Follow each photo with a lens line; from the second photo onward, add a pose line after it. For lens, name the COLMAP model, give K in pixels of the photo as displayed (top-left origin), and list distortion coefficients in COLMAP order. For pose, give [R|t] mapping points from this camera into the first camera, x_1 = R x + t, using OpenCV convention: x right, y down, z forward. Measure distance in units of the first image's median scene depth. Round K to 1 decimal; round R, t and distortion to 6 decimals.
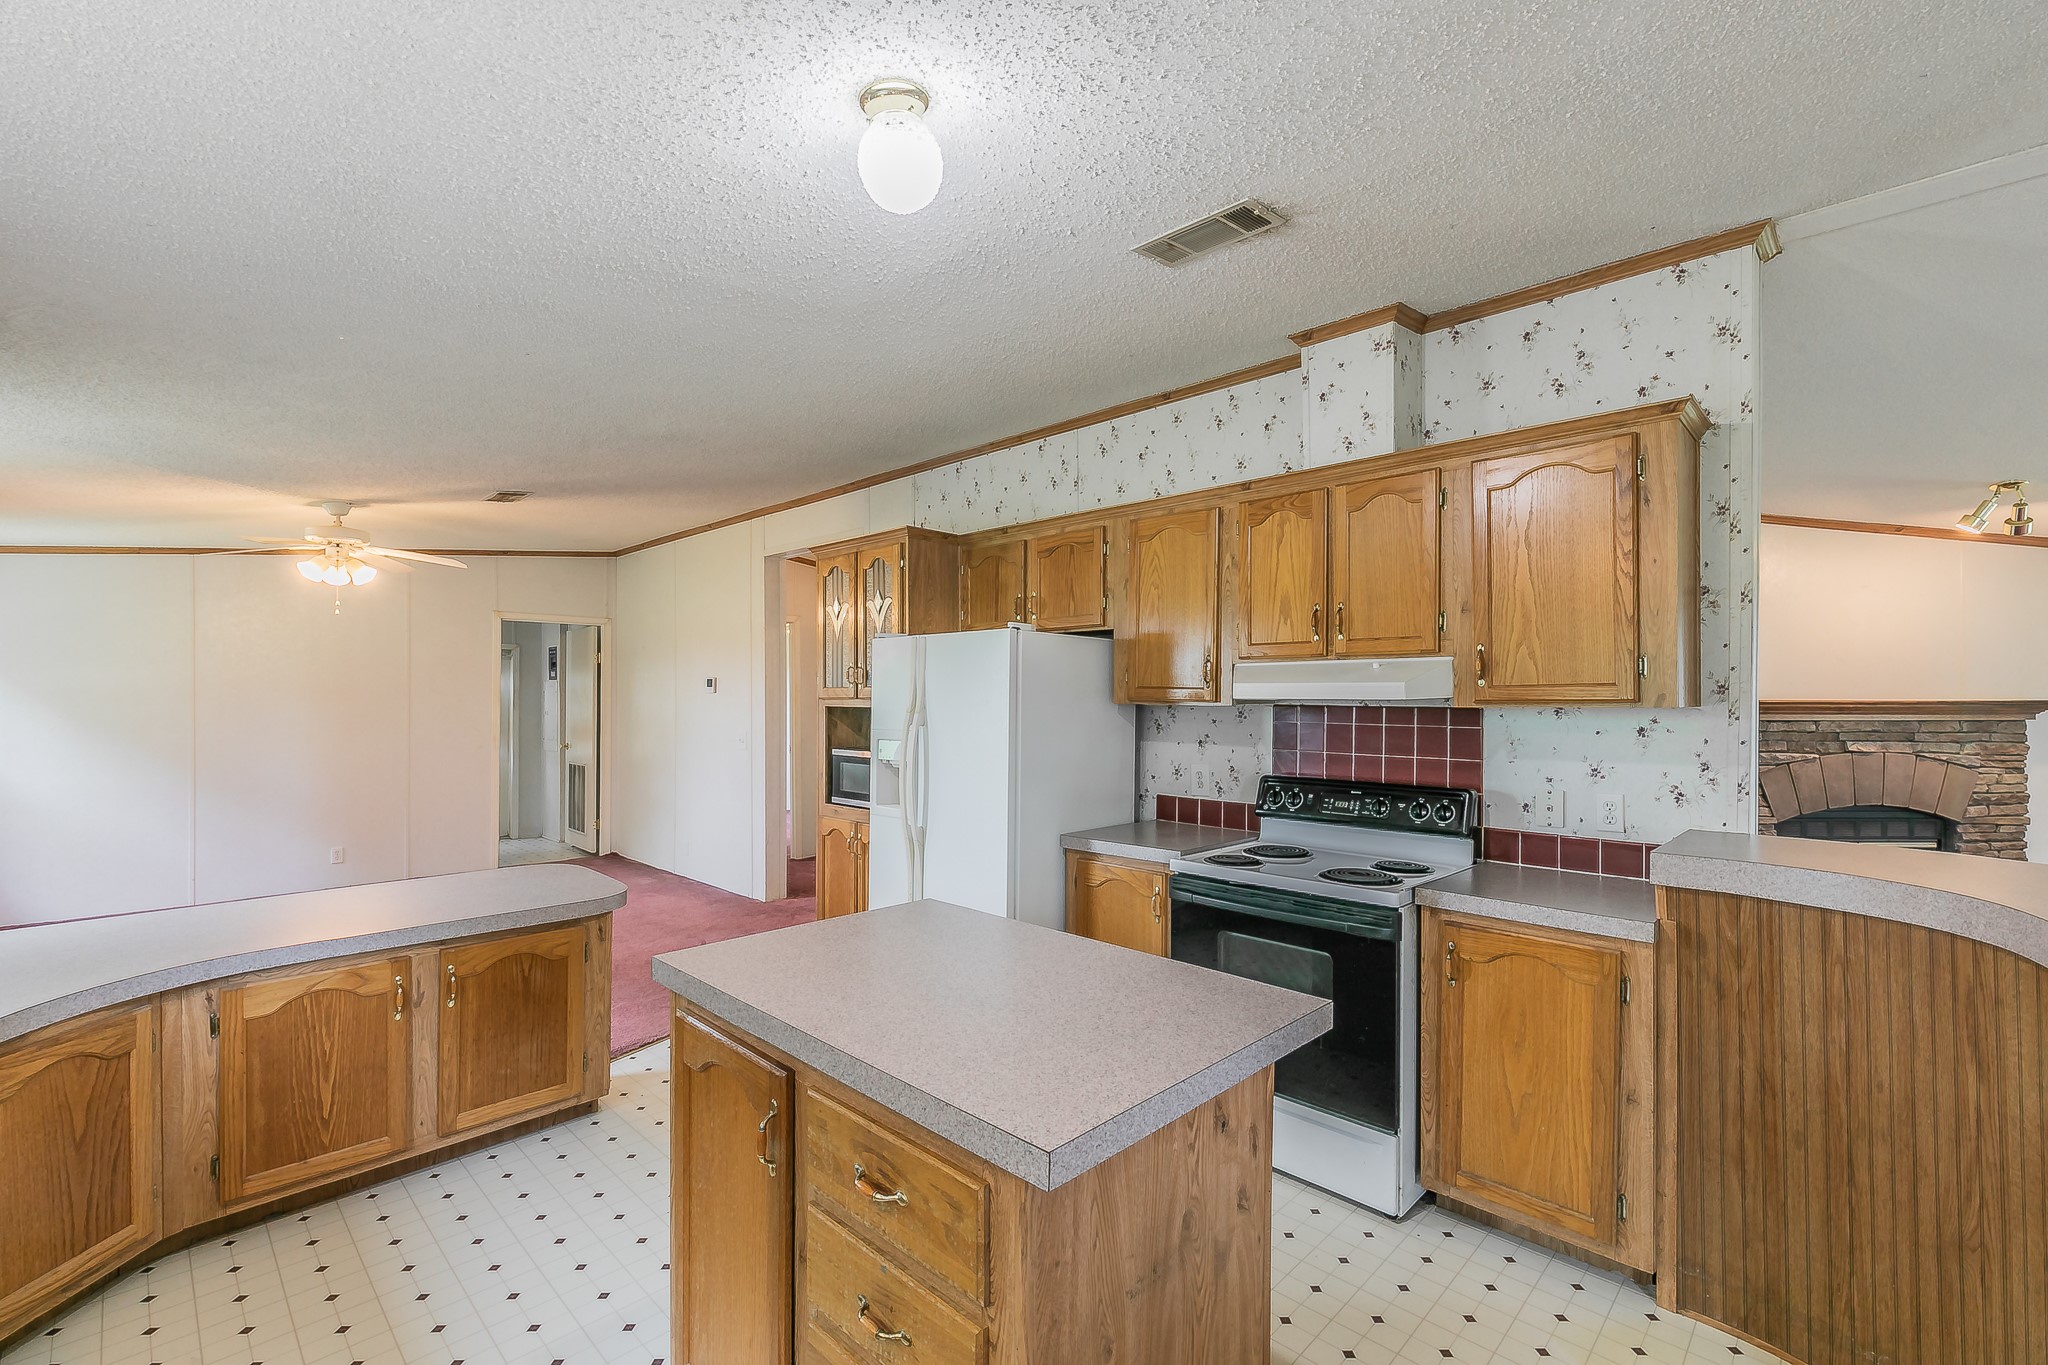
lens RADIAL K [[897.3, 0, 1019.9], [0, 897.3, 693.7], [0, 0, 1]] dist [-0.004005, 0.000054]
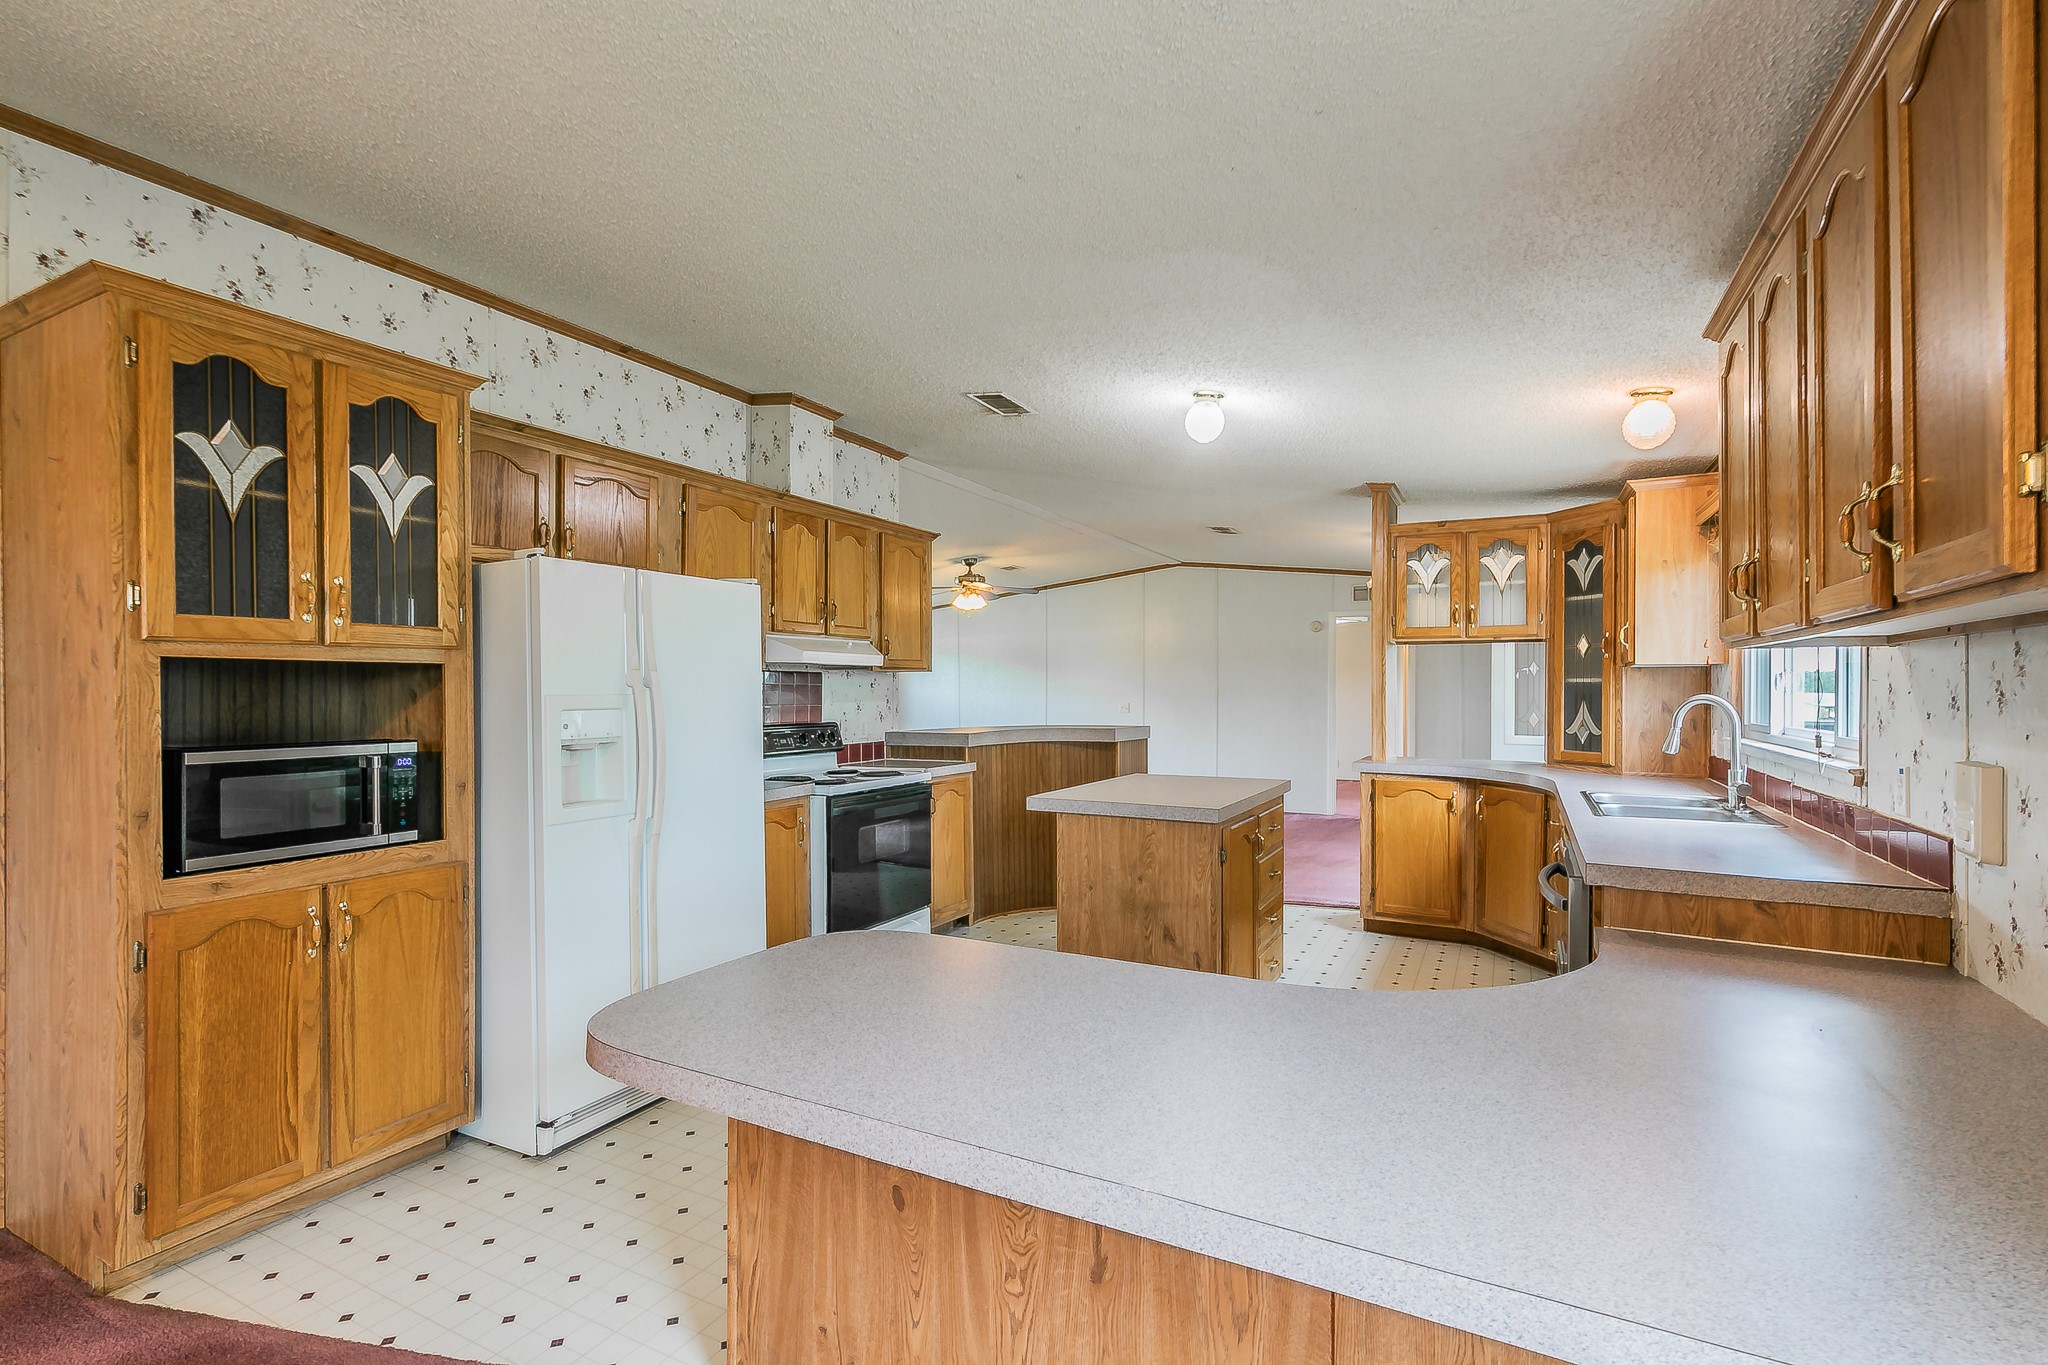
lens RADIAL K [[921.3, 0, 1024.0], [0, 921.3, 682.5], [0, 0, 1]] dist [0.000227, -0.000035]
pose [[-0.291818, 0.005237, 0.956460, -1.139769], [-0.003978, 0.999970, -0.006689, 0.041765], [-0.956466, -0.005757, -0.291788, 1.092709]]
